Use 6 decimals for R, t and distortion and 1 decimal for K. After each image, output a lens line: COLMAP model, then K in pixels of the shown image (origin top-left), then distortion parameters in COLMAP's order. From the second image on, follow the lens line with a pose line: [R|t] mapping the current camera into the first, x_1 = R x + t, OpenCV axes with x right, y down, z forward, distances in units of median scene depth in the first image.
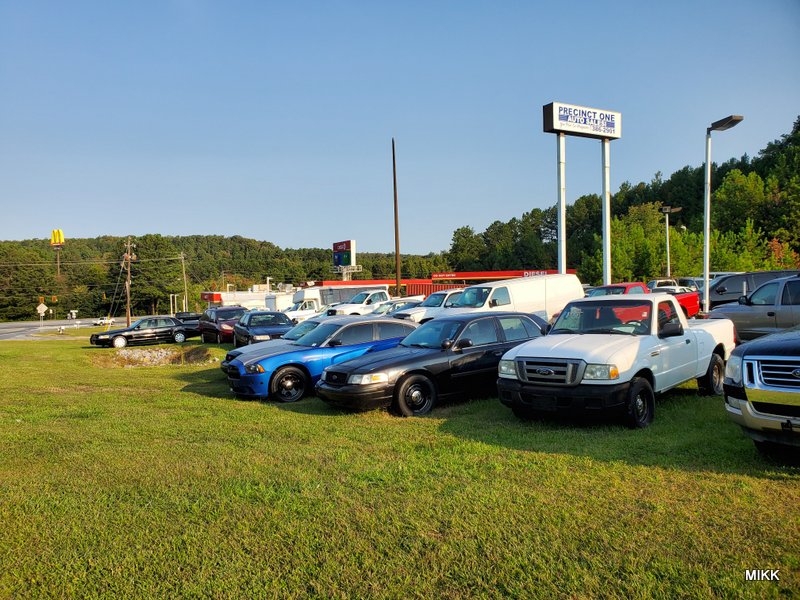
lens RADIAL K [[626.6, 0, 384.7], [0, 626.6, 294.2], [0, 0, 1]] dist [-0.007425, 0.026612]
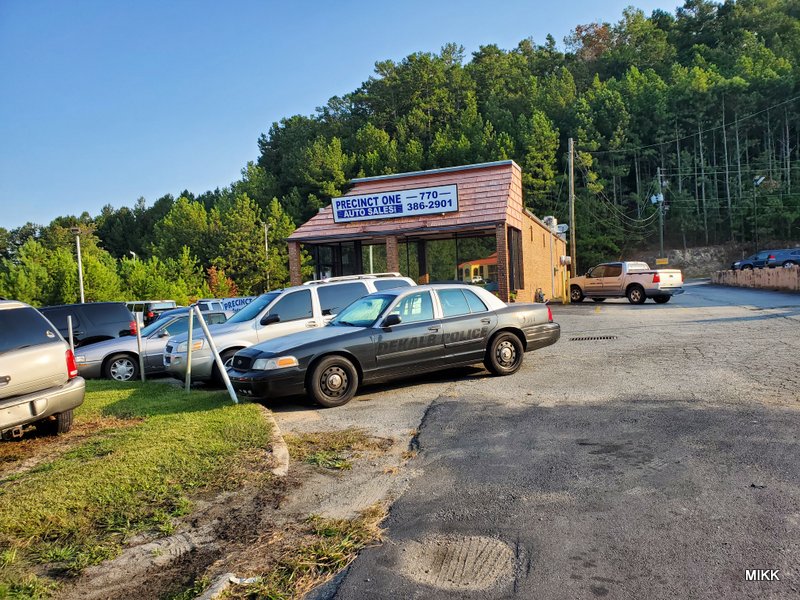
lens RADIAL K [[626.6, 0, 394.7], [0, 626.6, 299.8], [0, 0, 1]] dist [-0.007425, 0.026612]
pose [[0.727292, -0.022811, 0.685949, 0.123545], [0.045946, 0.998824, -0.015500, -0.003778], [-0.684788, 0.042789, 0.727485, 0.045125]]
